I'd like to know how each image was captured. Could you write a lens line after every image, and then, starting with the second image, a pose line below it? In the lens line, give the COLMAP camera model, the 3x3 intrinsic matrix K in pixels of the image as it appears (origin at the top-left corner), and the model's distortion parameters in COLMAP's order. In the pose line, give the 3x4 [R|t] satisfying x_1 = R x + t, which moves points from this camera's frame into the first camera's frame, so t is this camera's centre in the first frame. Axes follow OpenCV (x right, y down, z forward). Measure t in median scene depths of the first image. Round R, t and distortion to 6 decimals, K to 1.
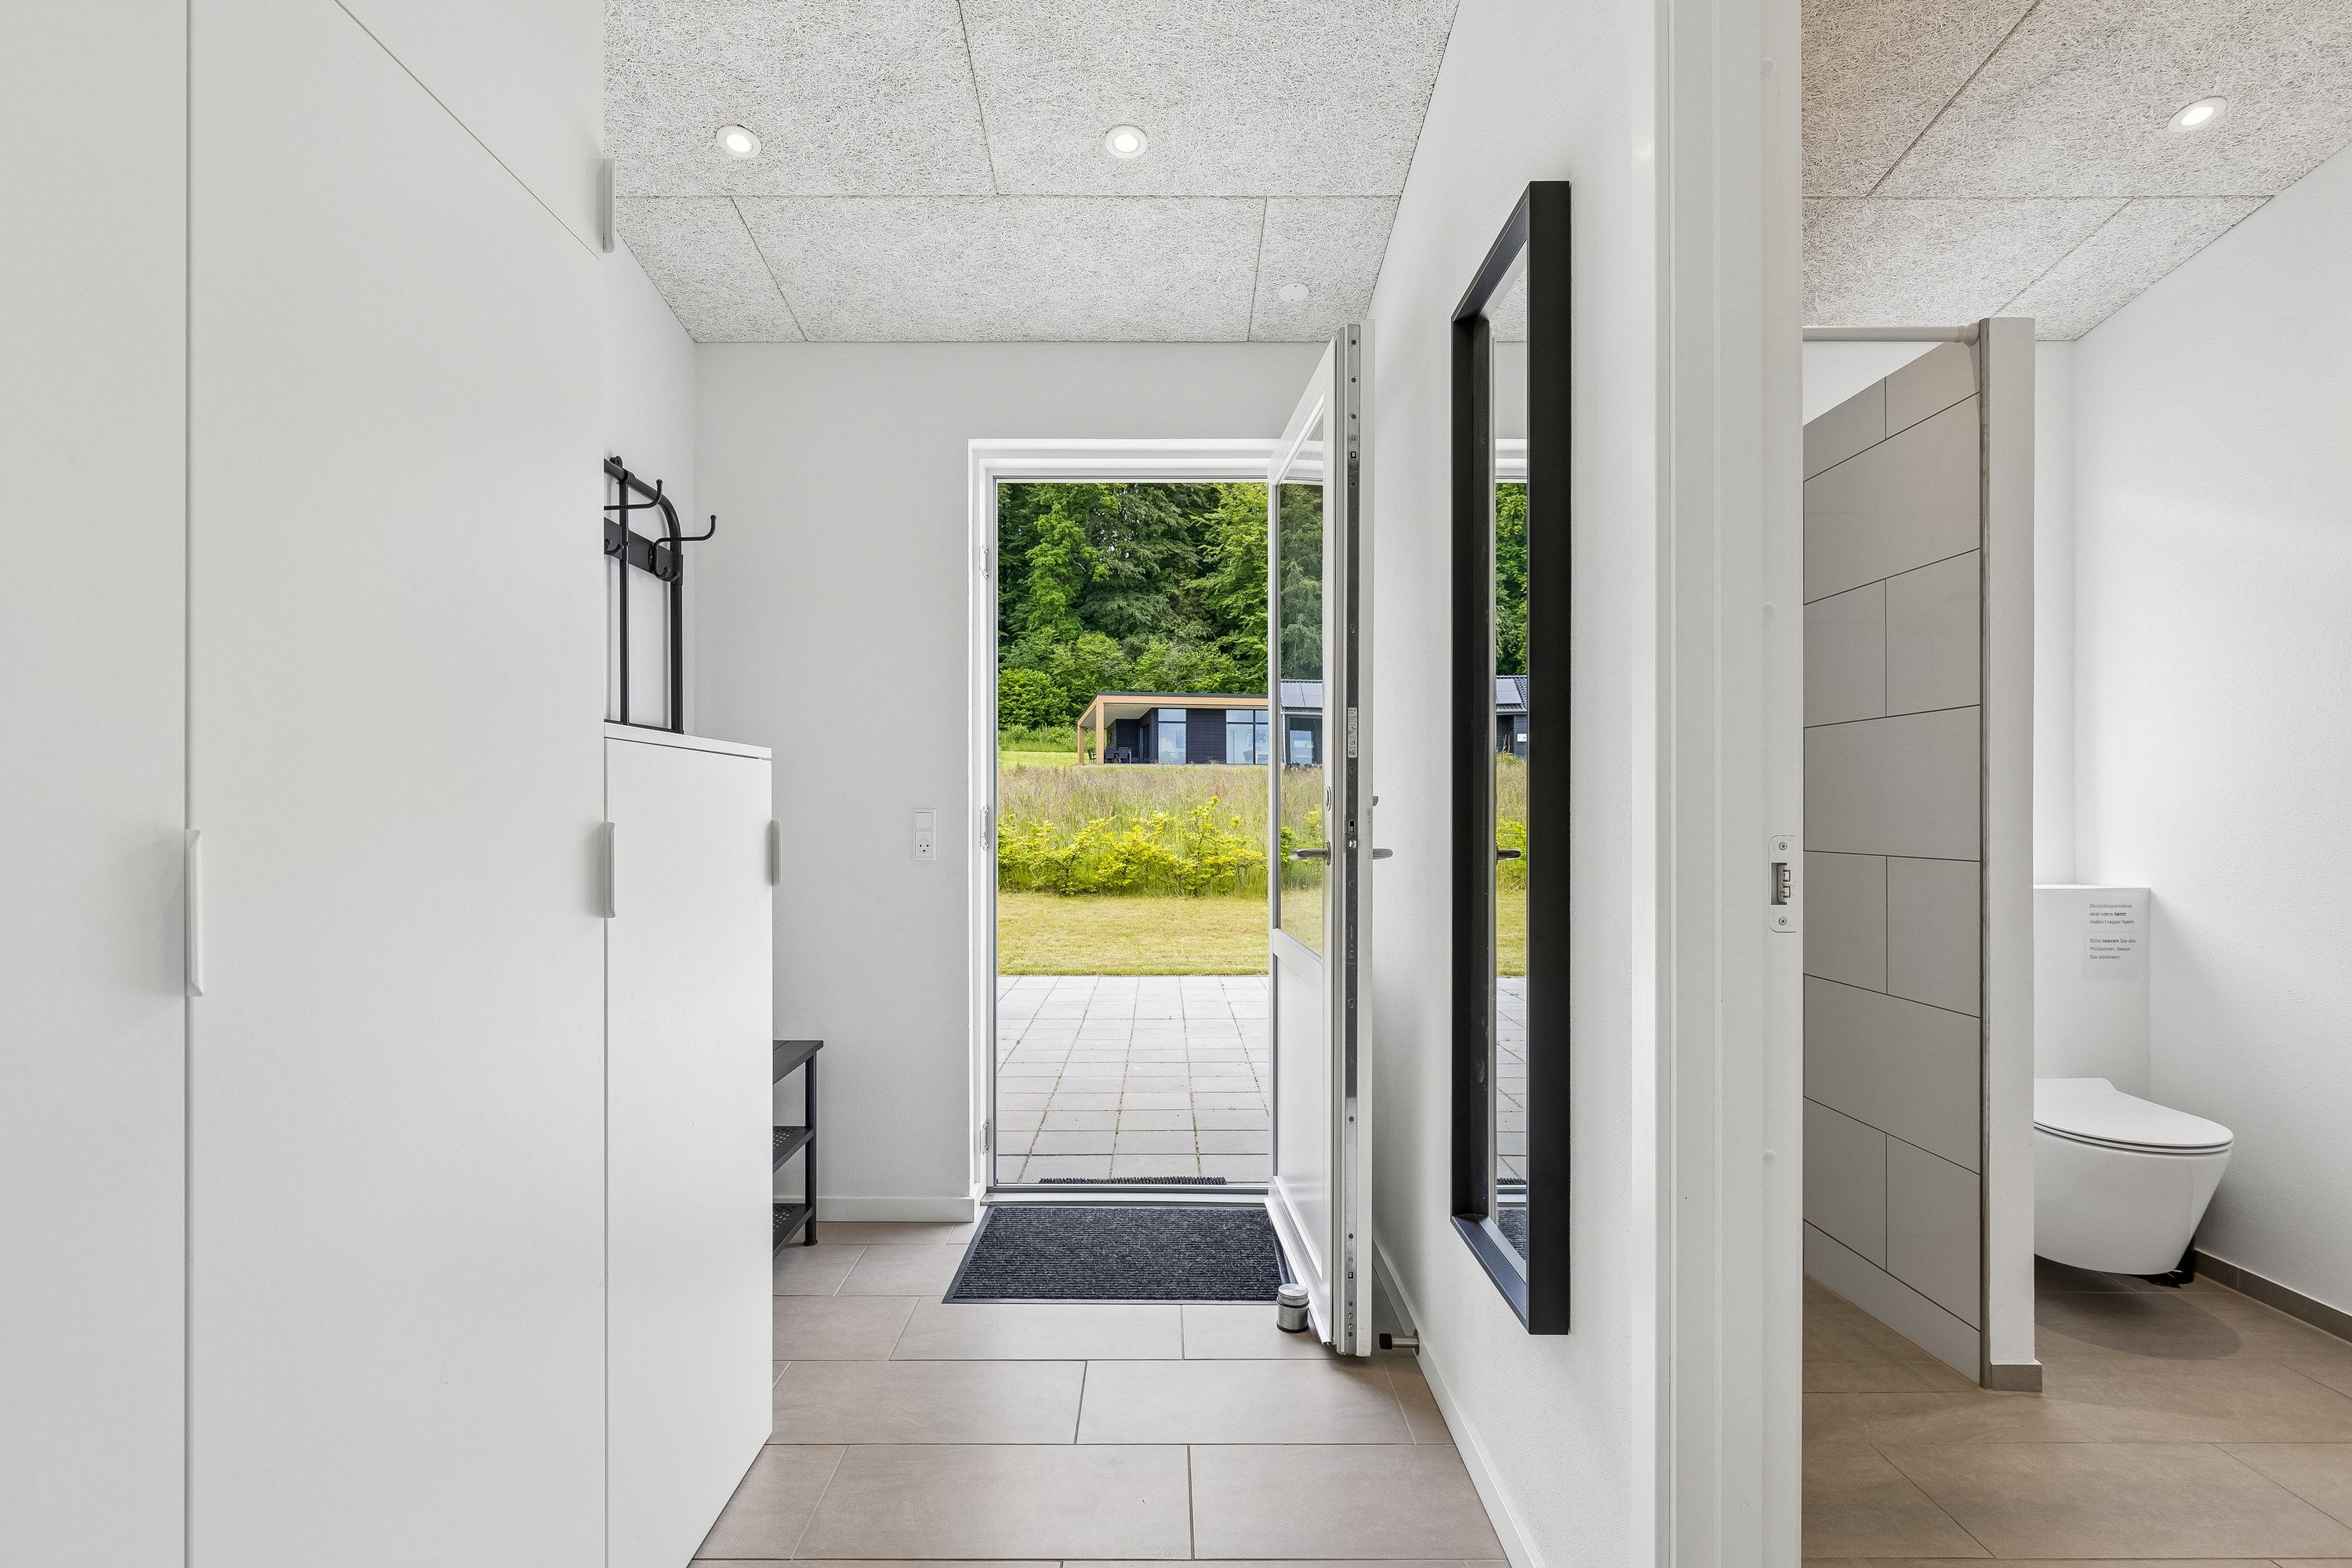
lens RADIAL K [[1122.4, 0, 1150.3], [0, 1122.4, 805.1], [0, 0, 1]] dist [-0.000946, -0.000476]
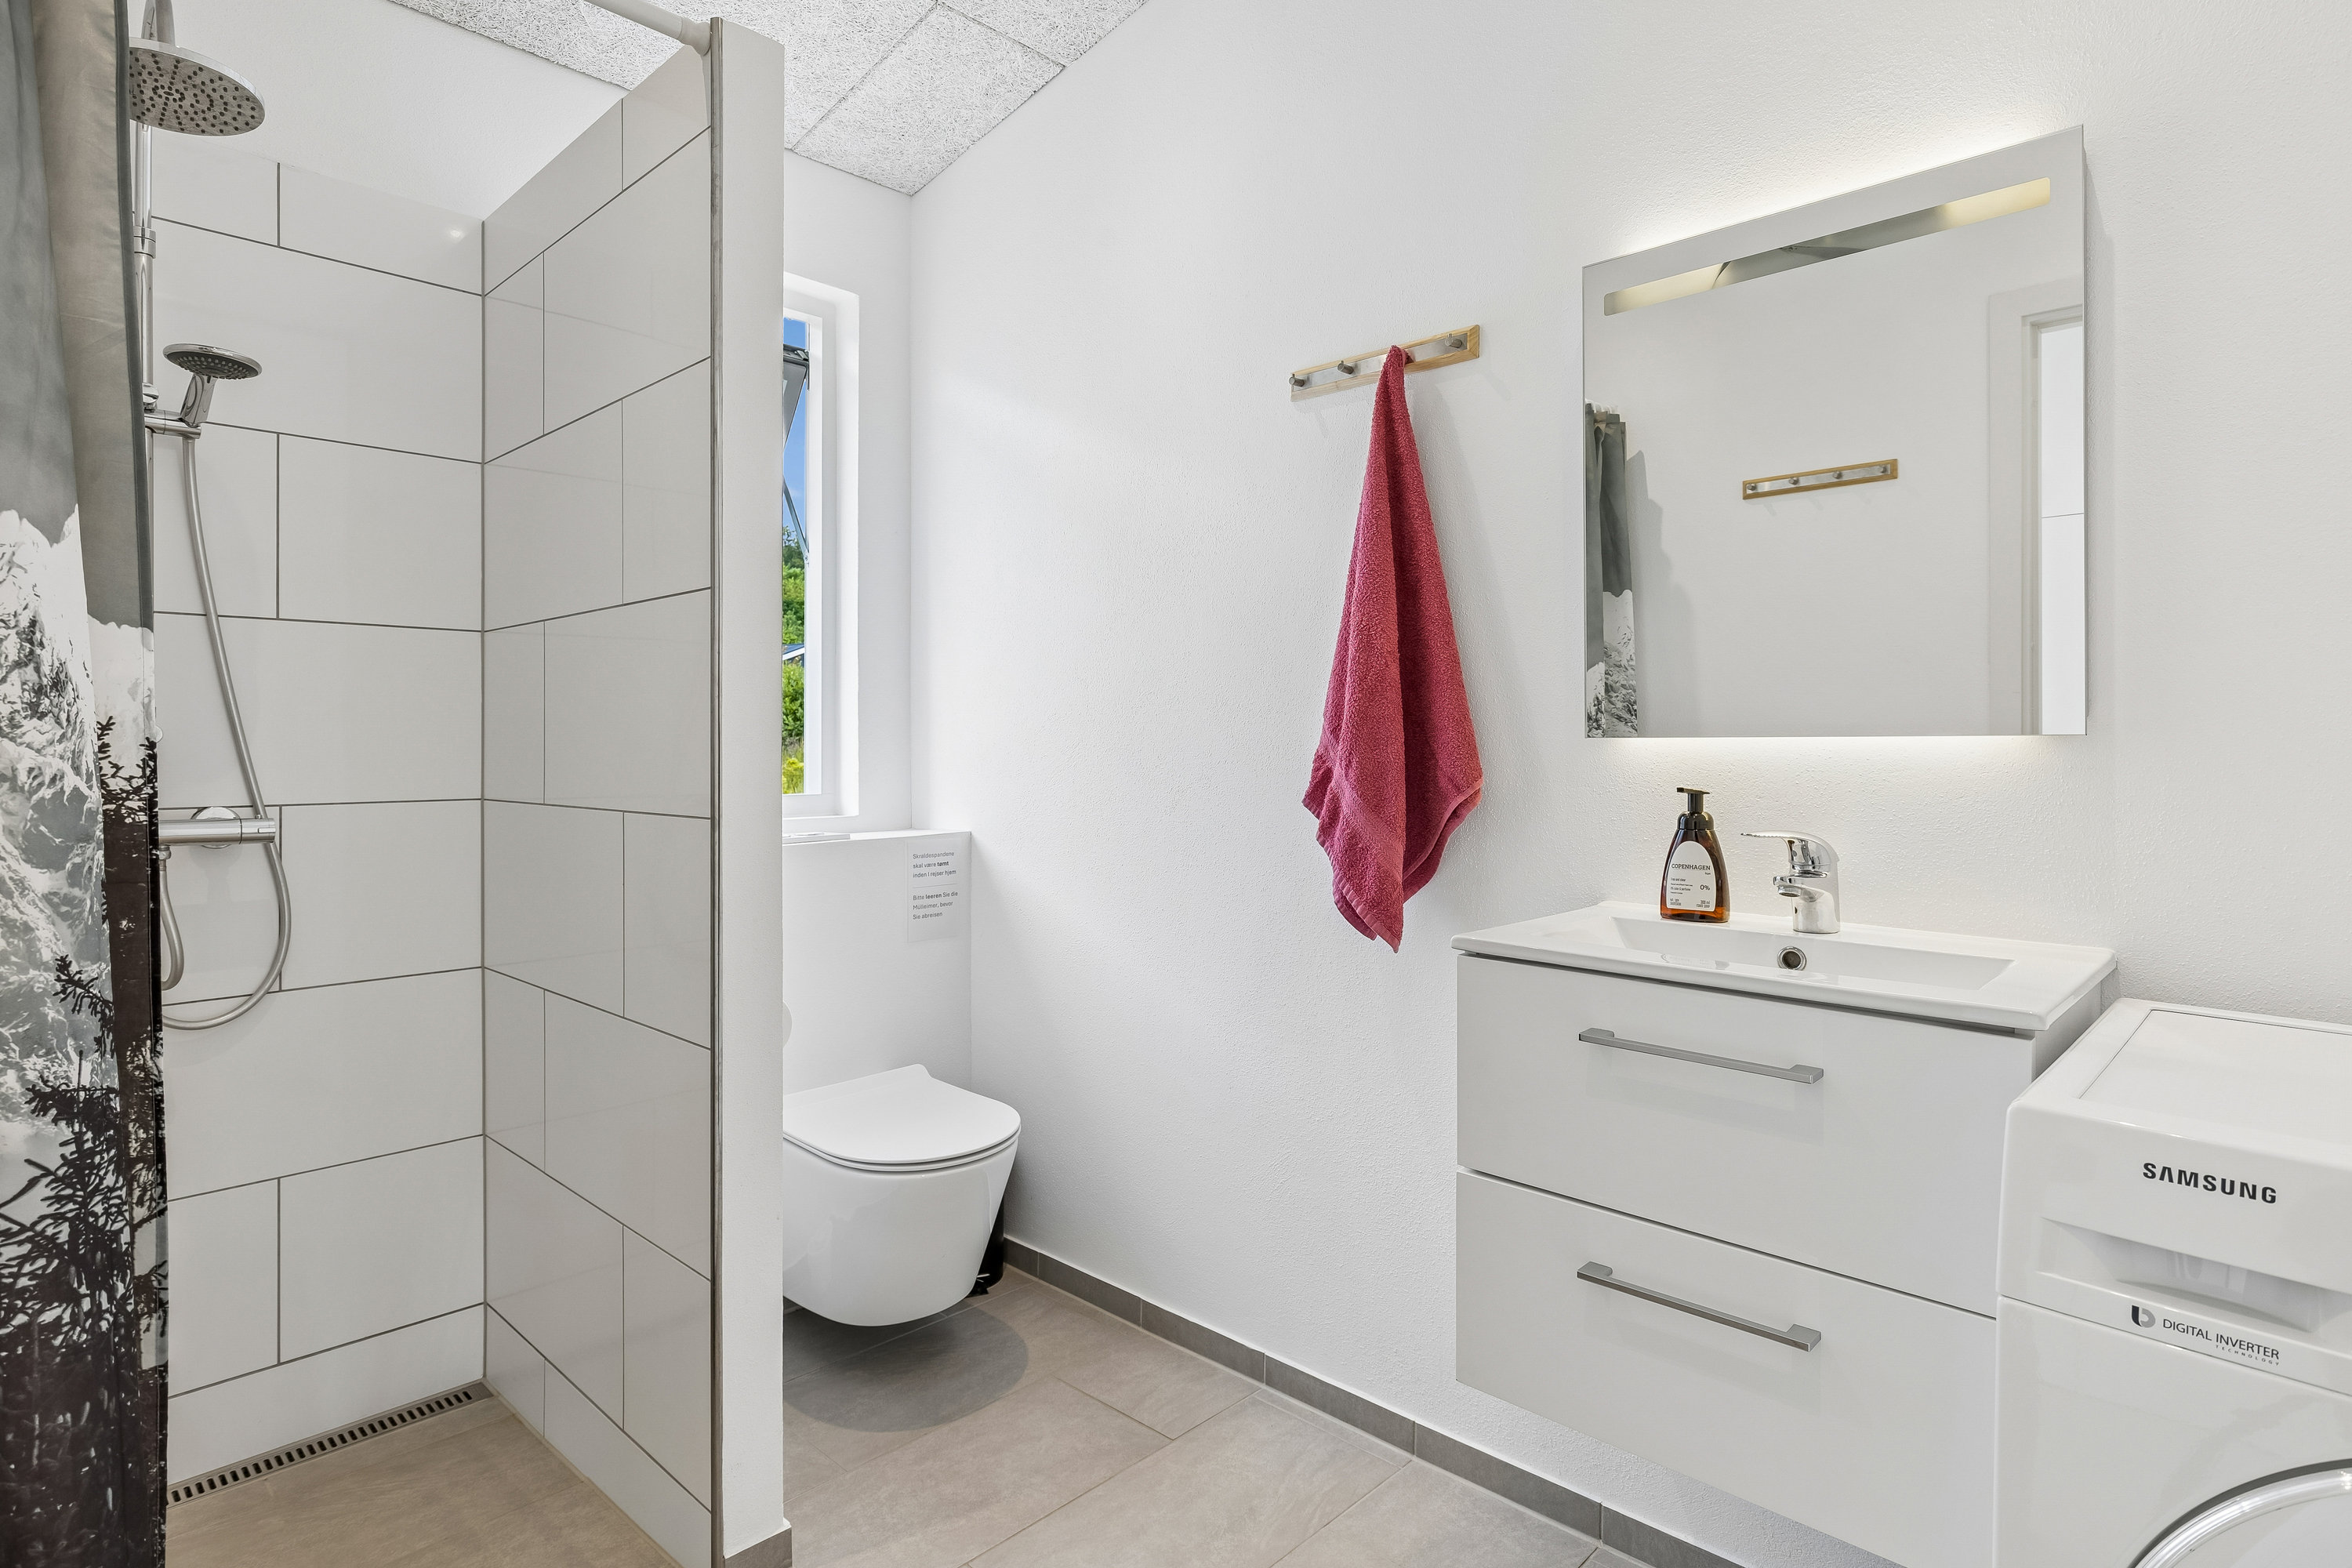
lens RADIAL K [[1241.3, 0, 1163.9], [0, 1241.3, 743.6], [0, 0, 1]] dist [-0.002142, -0.000503]
pose [[0.695407, -0.002909, 0.718610, 0.374997], [0.000539, 0.999994, 0.003527, 0.002104], [-0.718616, -0.002066, 0.695404, 0.271419]]
